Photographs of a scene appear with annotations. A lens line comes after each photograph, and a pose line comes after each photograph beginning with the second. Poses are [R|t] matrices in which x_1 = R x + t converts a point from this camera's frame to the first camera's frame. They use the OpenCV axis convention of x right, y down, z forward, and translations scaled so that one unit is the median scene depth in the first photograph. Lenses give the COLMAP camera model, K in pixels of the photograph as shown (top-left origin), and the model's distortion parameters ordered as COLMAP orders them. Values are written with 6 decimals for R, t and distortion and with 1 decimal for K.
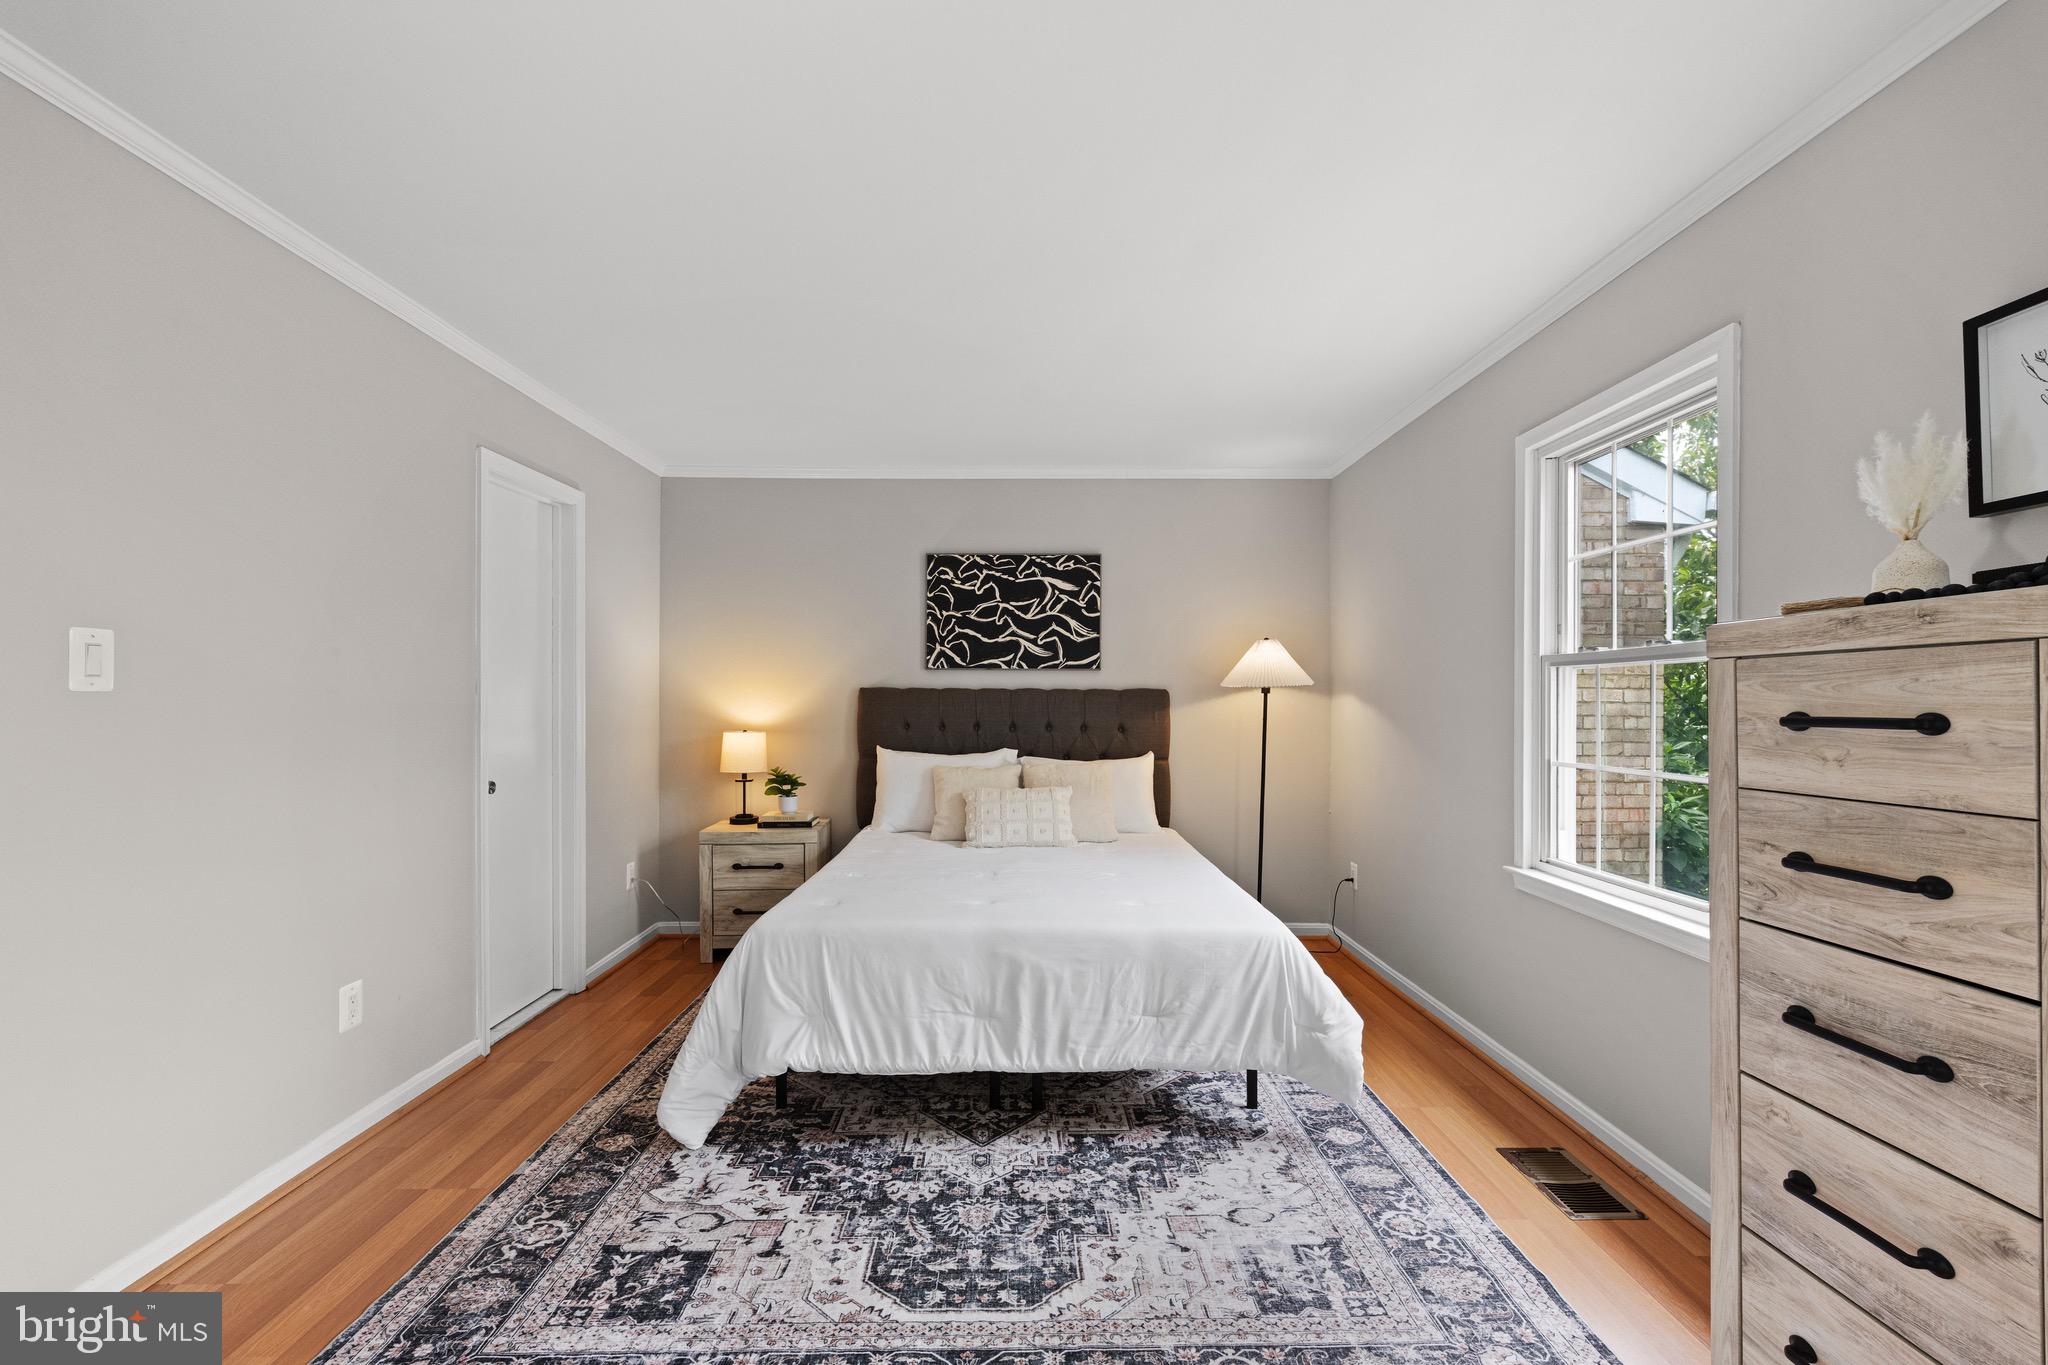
lens RADIAL K [[902.9, 0, 1023.6], [0, 902.9, 695.1], [0, 0, 1]] dist [-0.001452, 0.000065]
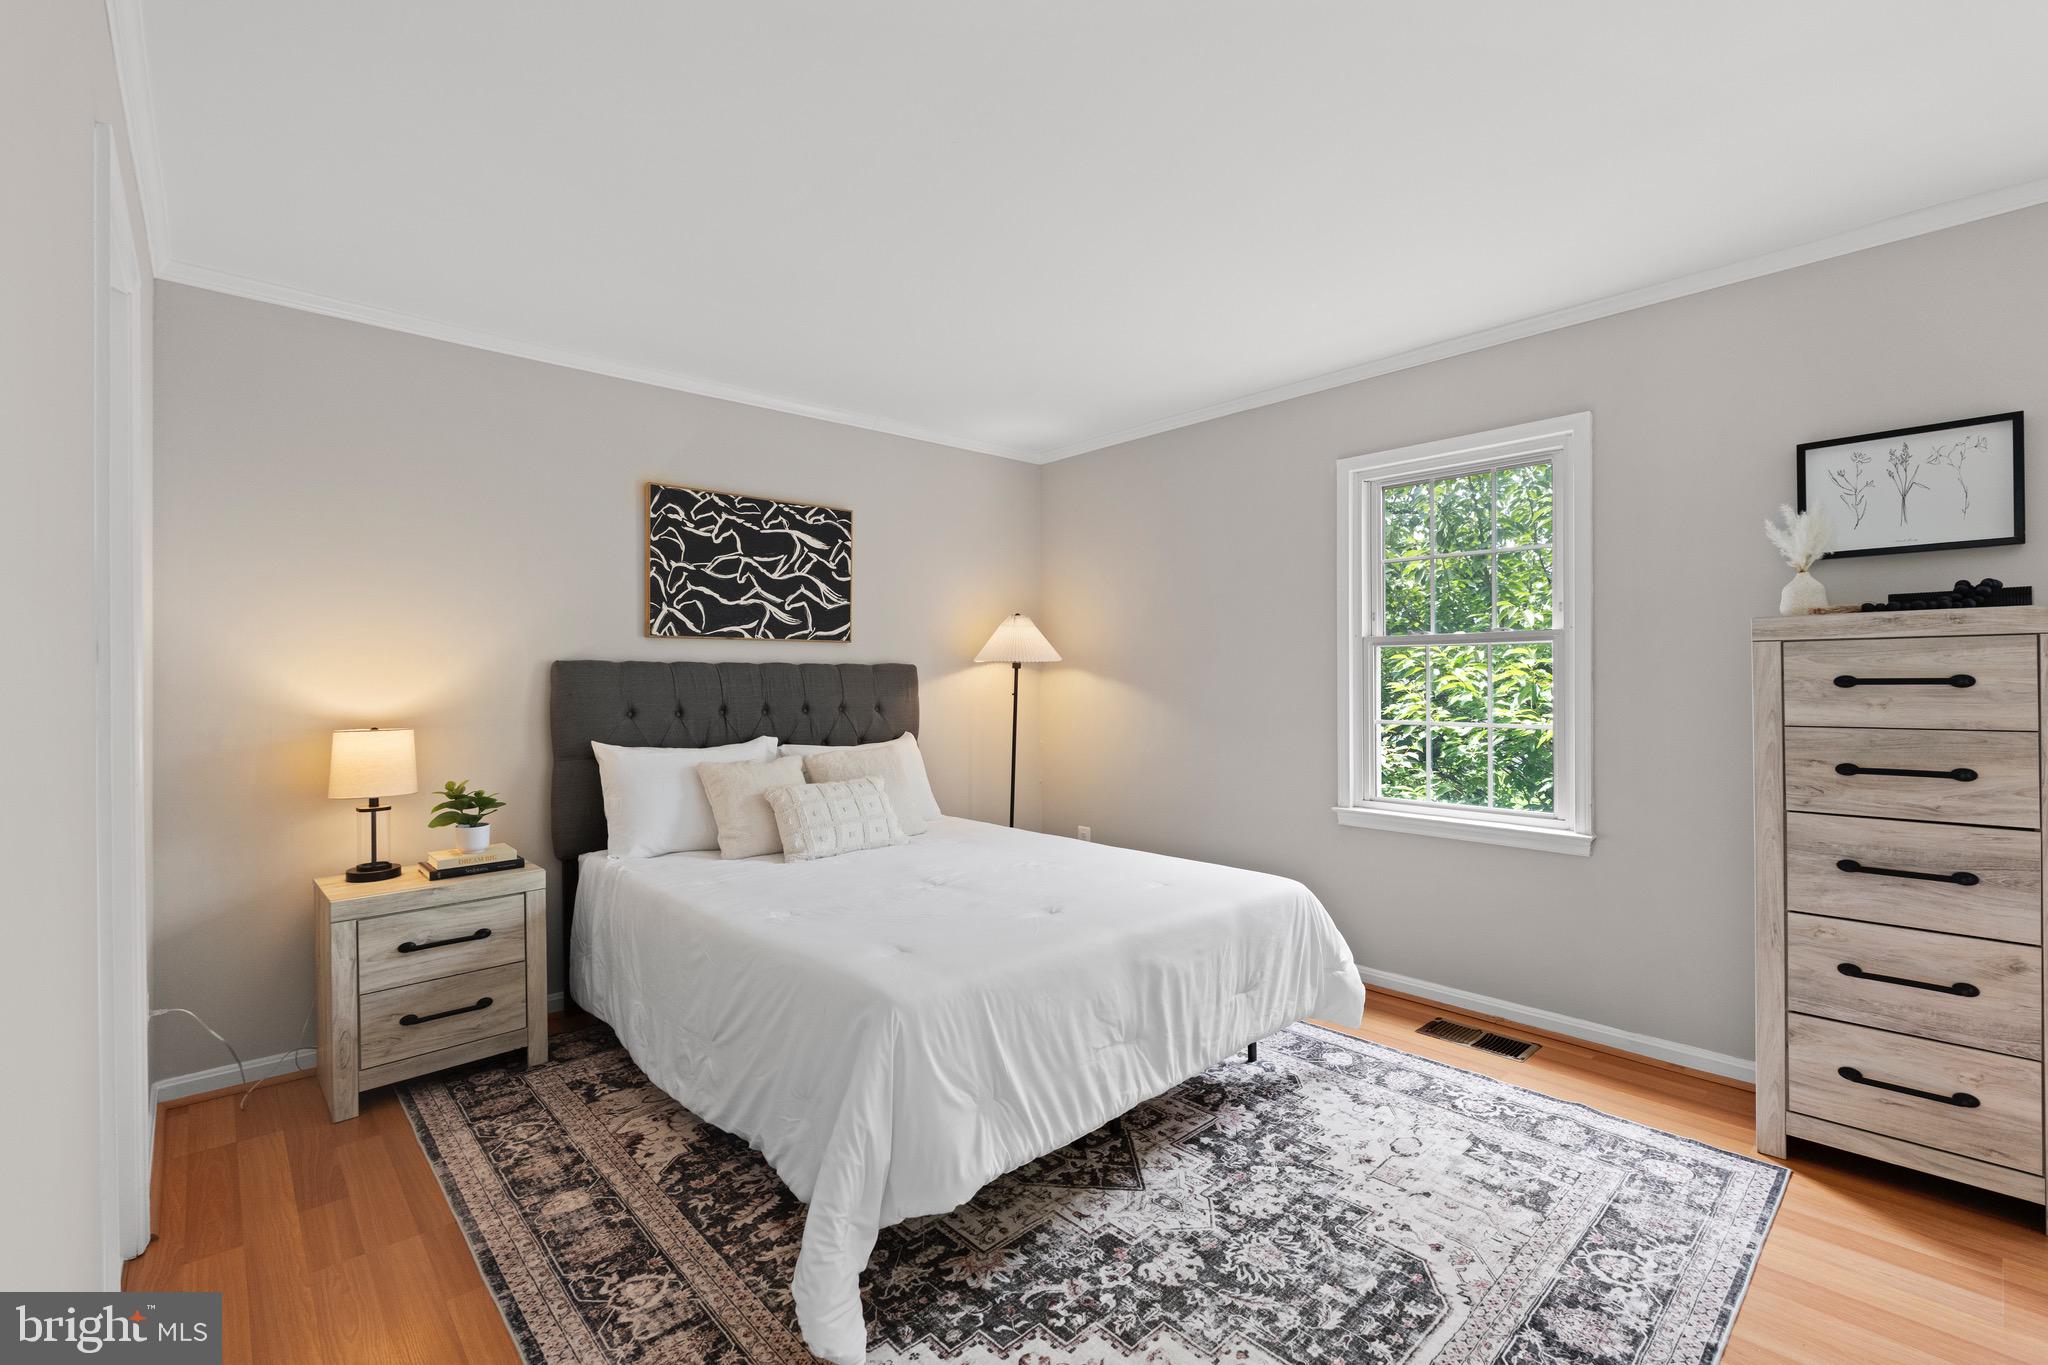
lens RADIAL K [[902.9, 0, 1011.5], [0, 902.9, 673.0], [0, 0, 1]] dist [-0.001452, 0.000065]
pose [[0.741876, -0.002983, 0.670531, -0.709918], [0.003534, 0.999994, 0.000540, 0.004377], [-0.670528, 0.001969, 0.741882, 0.438442]]
